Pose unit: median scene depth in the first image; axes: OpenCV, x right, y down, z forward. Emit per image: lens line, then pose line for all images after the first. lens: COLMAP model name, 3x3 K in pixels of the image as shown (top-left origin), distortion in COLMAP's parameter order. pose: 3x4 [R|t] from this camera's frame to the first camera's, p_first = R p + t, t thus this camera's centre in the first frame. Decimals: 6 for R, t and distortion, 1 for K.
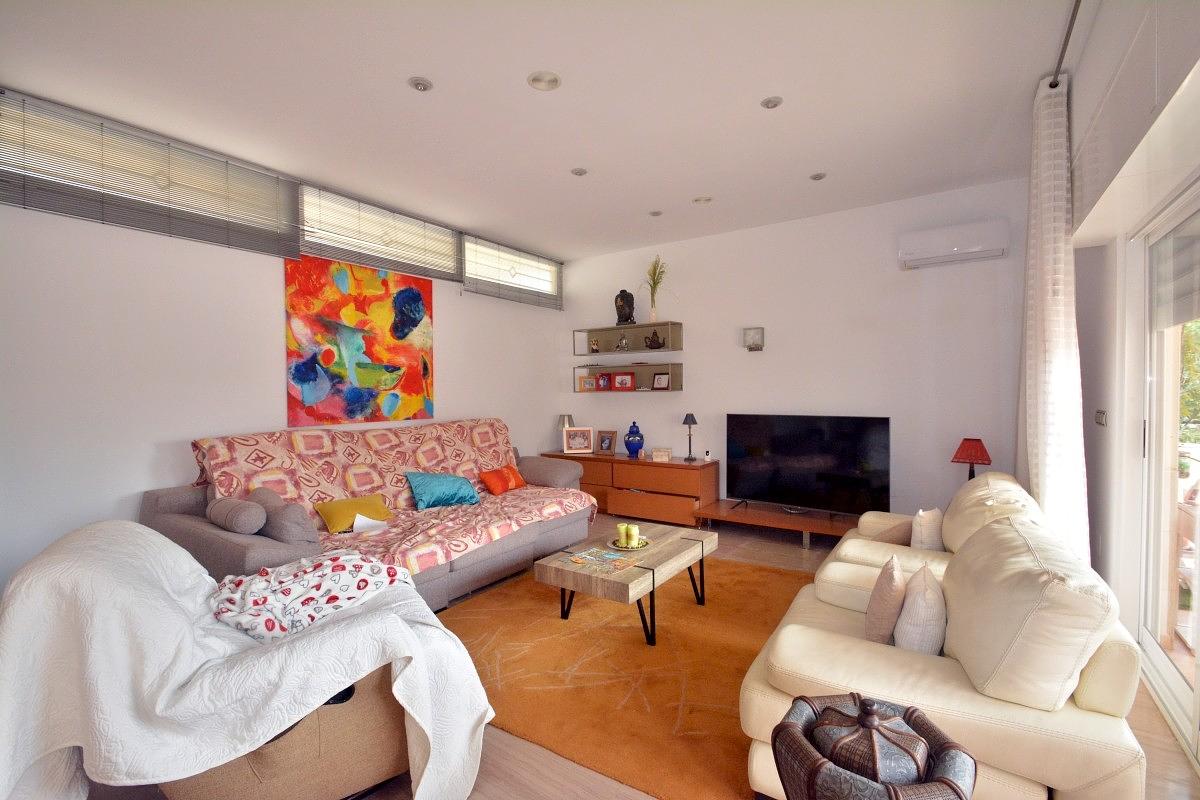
lens RADIAL K [[534.3, 0, 601.2], [0, 534.3, 400.2], [0, 0, 1]] dist [-0.000425, -0.003388]
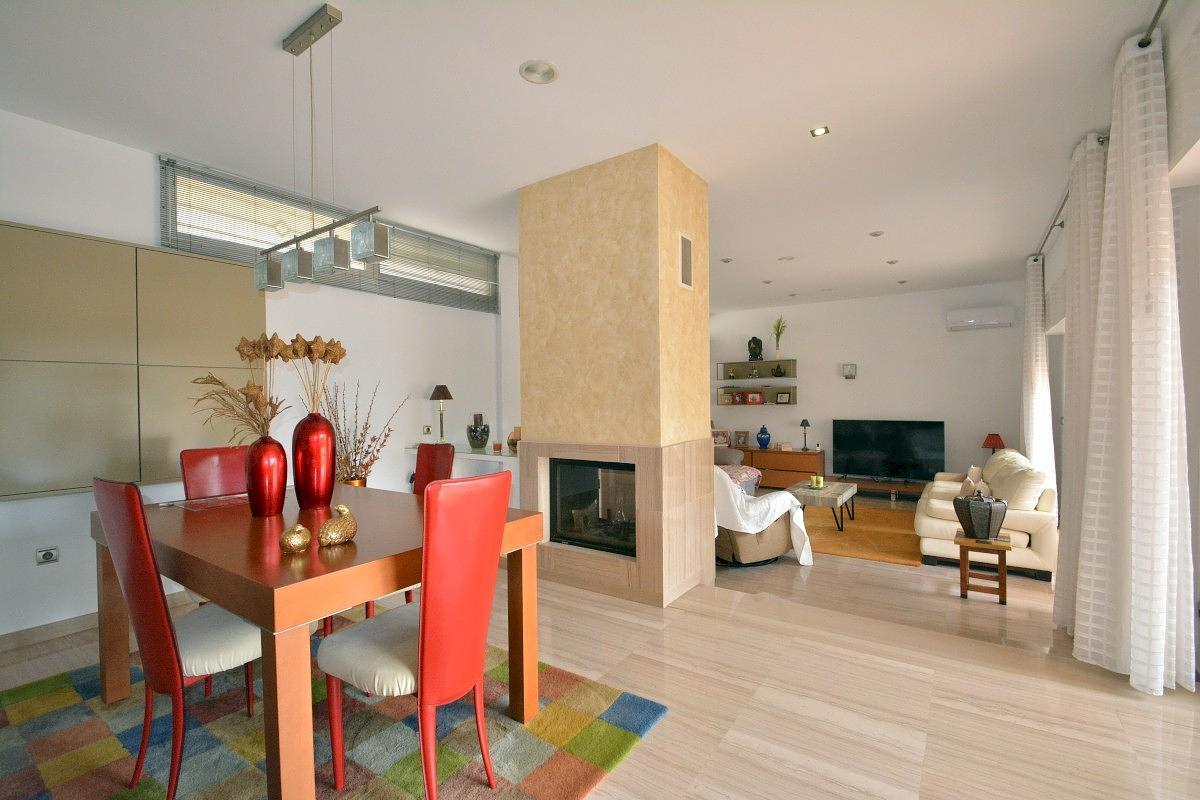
lens RADIAL K [[534.3, 0, 597.1], [0, 534.3, 400.9], [0, 0, 1]] dist [-0.000425, -0.003388]
pose [[0.999929, -0.001000, -0.011835, -0.398910], [0.000864, 0.999933, -0.011537, -0.010633], [0.011846, 0.011526, 0.999863, -0.522767]]
